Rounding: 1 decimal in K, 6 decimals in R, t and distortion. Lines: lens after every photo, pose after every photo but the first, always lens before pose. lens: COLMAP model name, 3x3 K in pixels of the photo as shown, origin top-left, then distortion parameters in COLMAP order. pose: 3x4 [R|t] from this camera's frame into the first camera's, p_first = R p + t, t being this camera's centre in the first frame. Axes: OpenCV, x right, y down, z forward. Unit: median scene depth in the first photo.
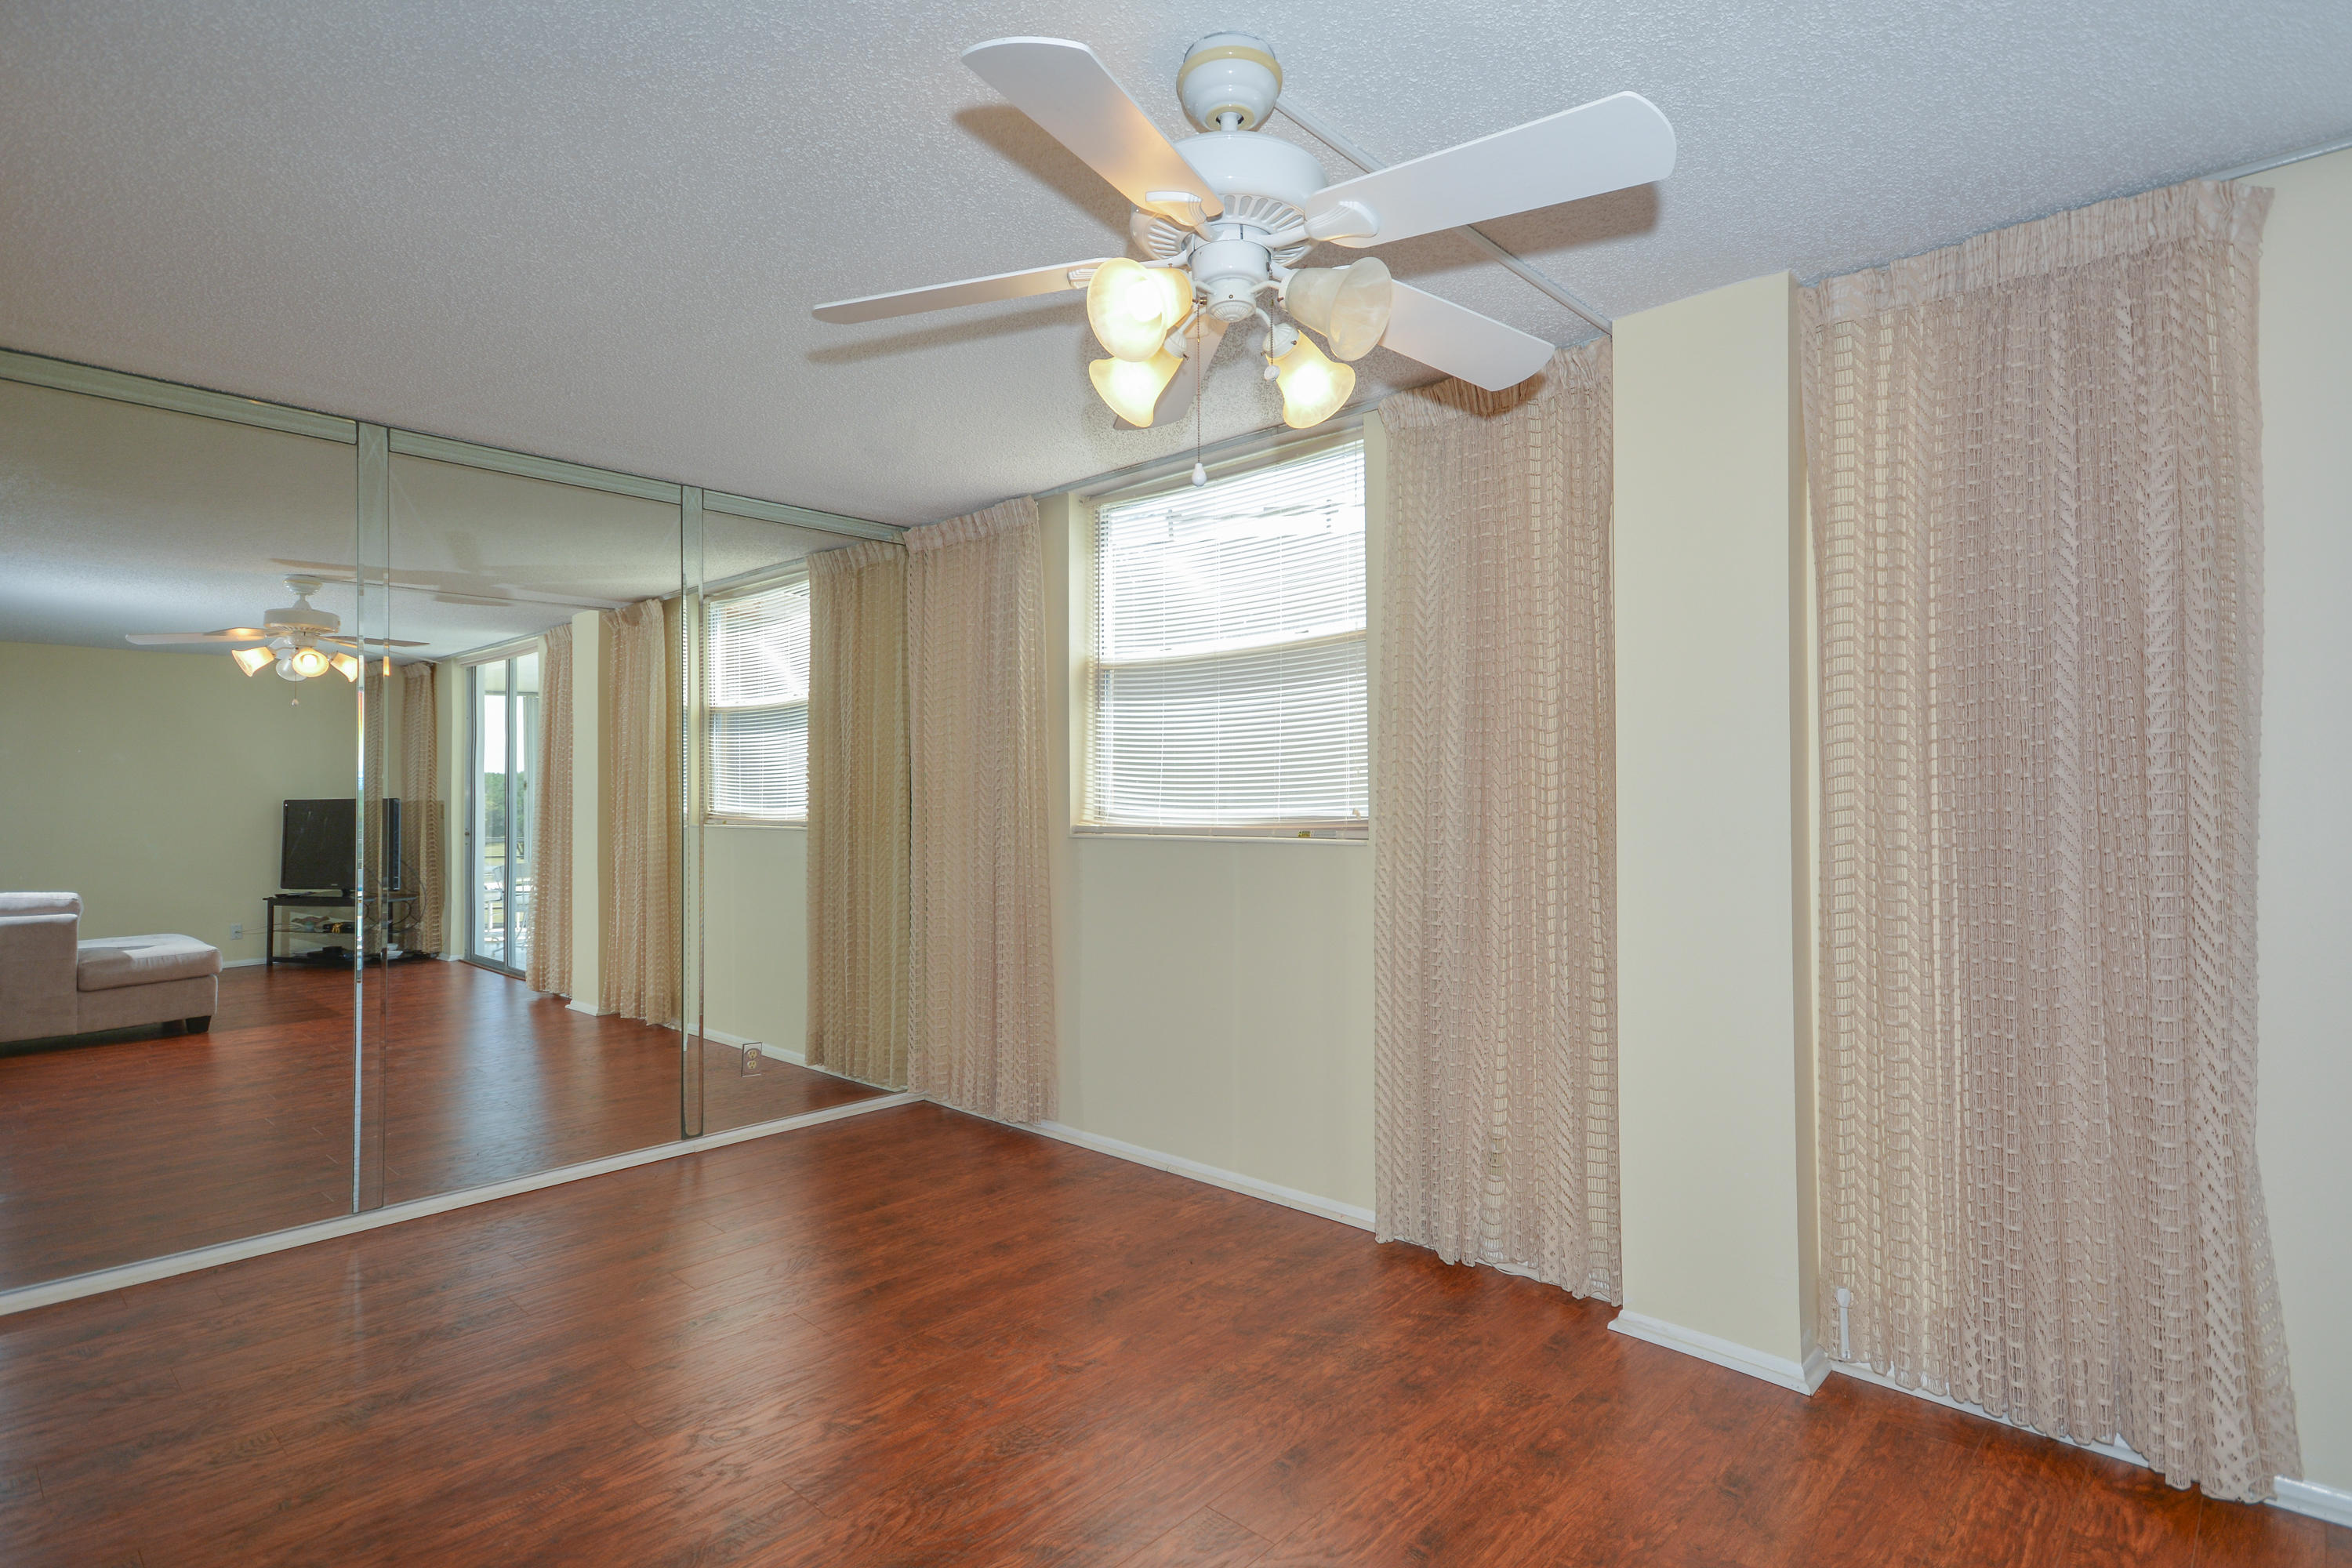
lens RADIAL K [[1181.9, 0, 1176.0], [0, 1181.9, 784.0], [0, 0, 1]] dist [0.001883, 0.000475]
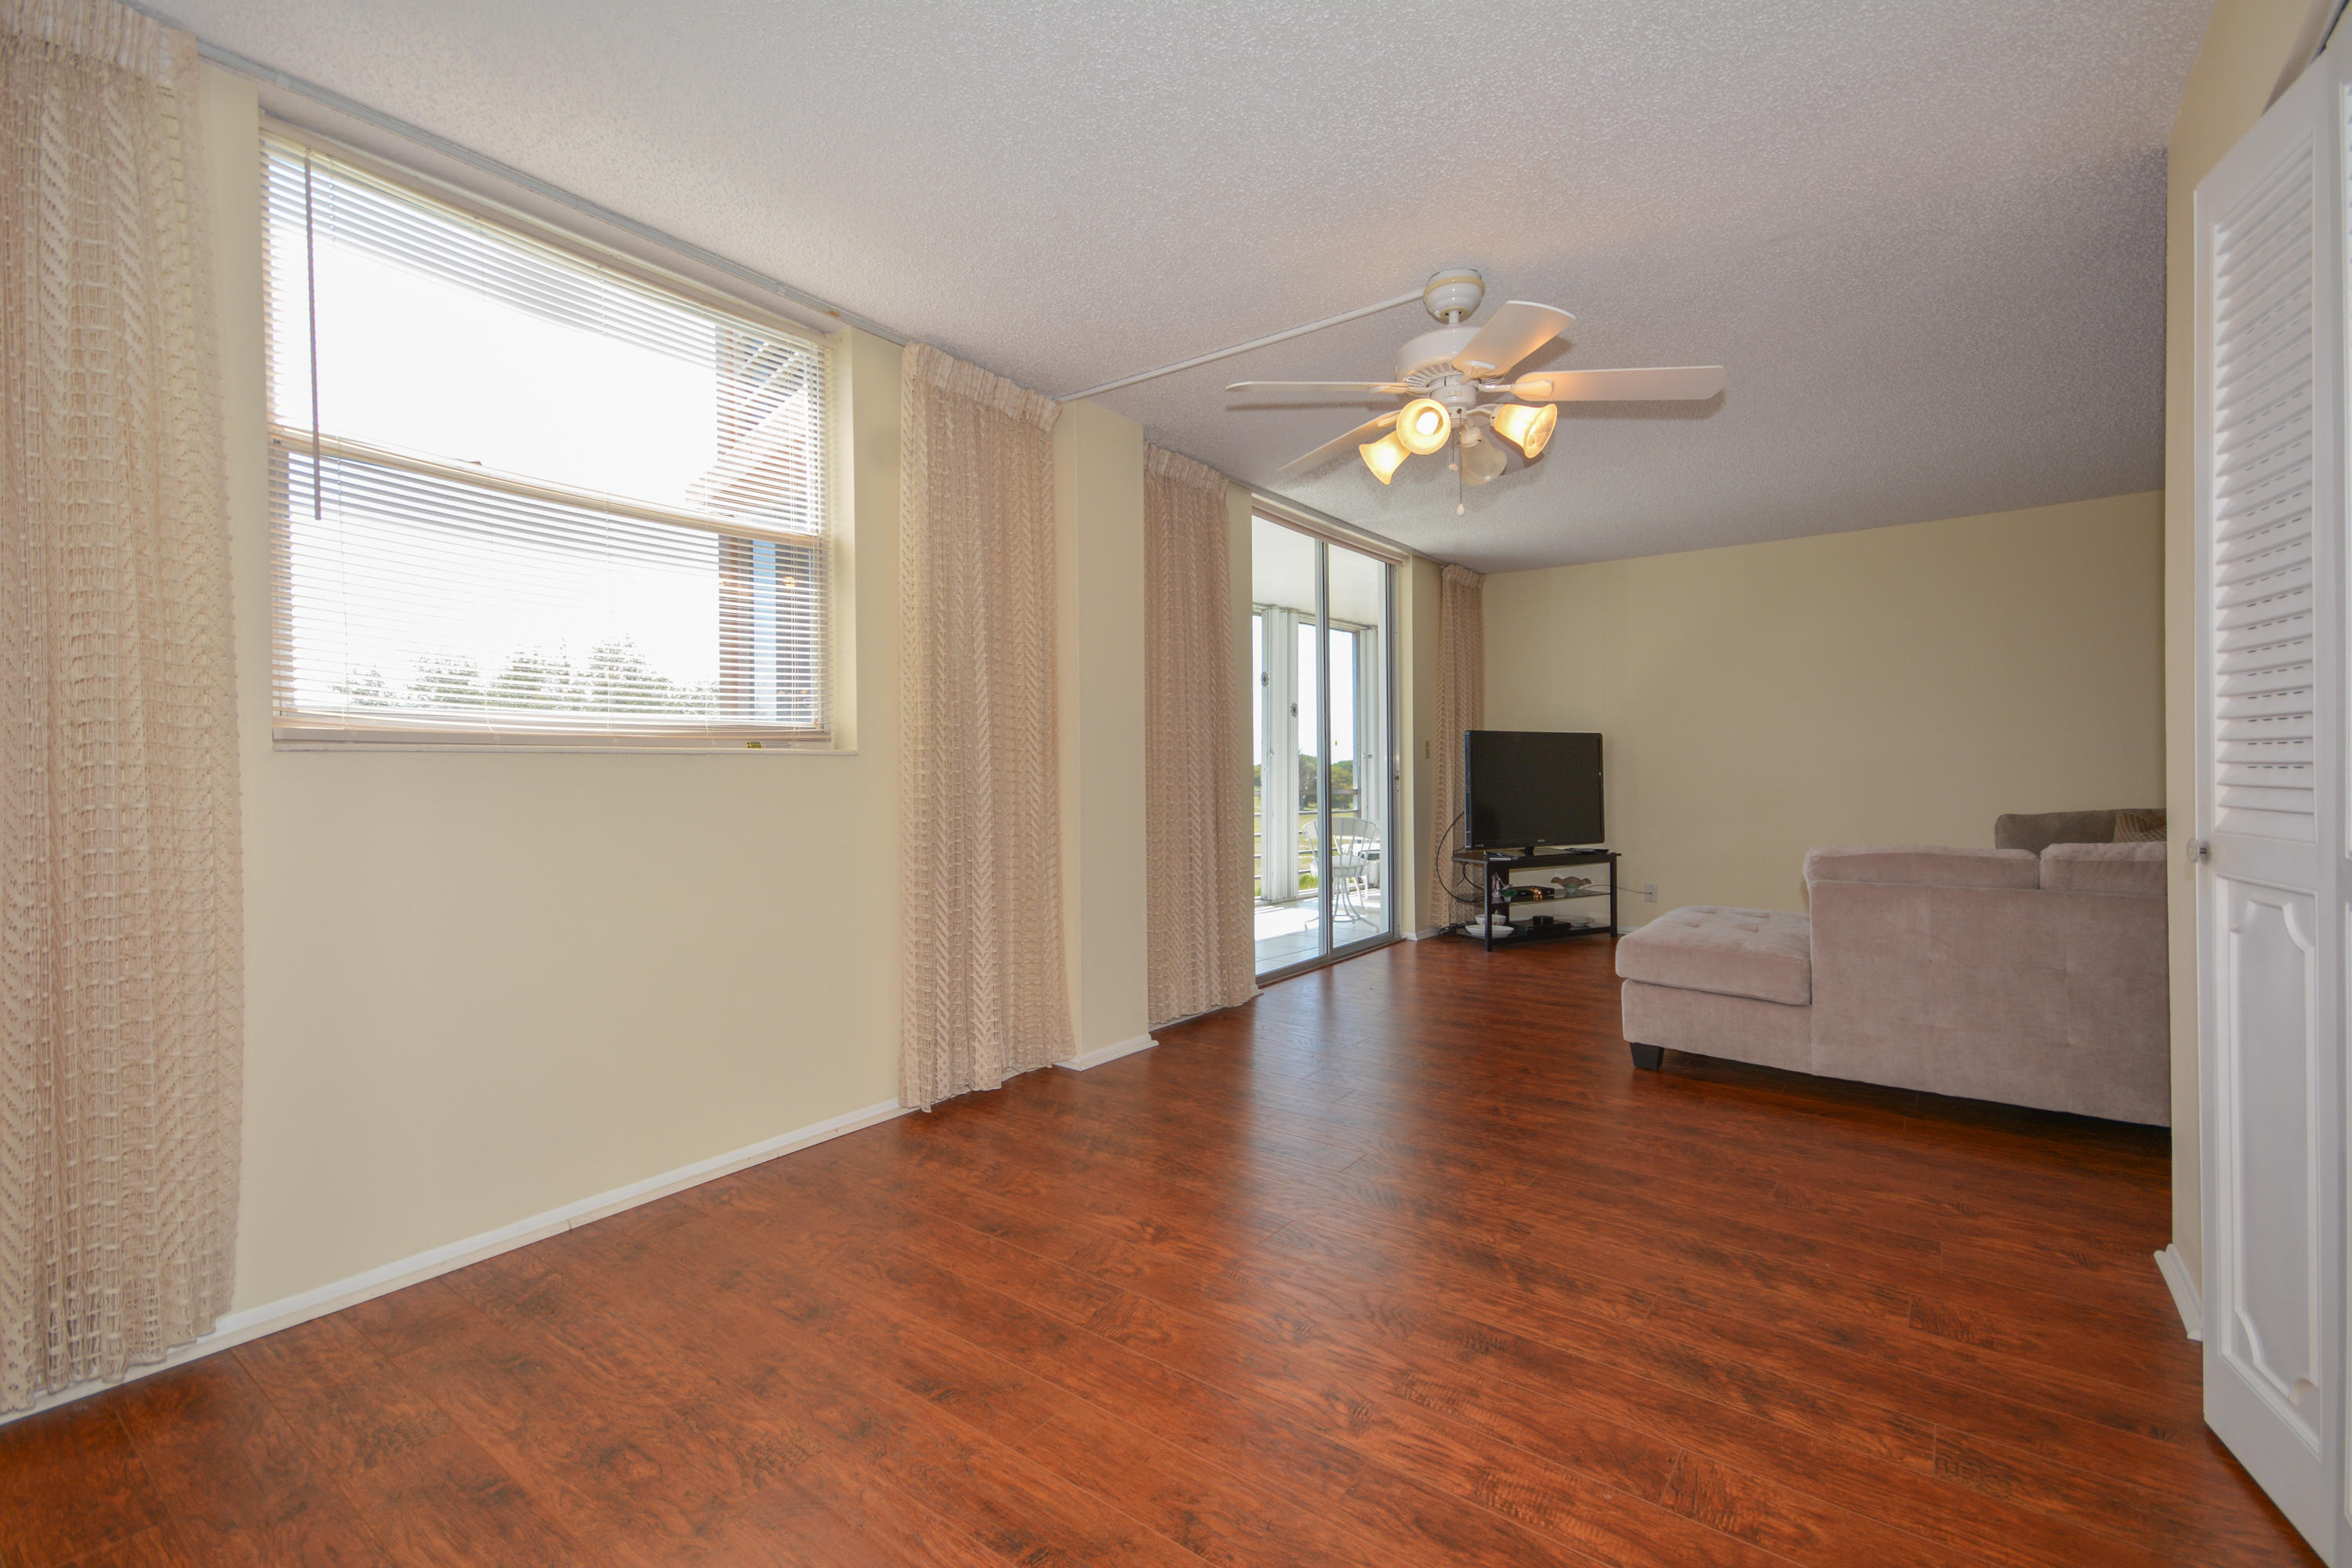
lens RADIAL K [[1047.8, 0, 1192.9], [0, 1047.8, 767.5], [0, 0, 1]] dist [0.032063, -0.021452]
pose [[-0.142324, -0.001709, 0.989819, -0.876174], [-0.013506, 0.999909, -0.000216, 0.067611], [-0.989728, -0.013399, -0.142334, 0.948250]]
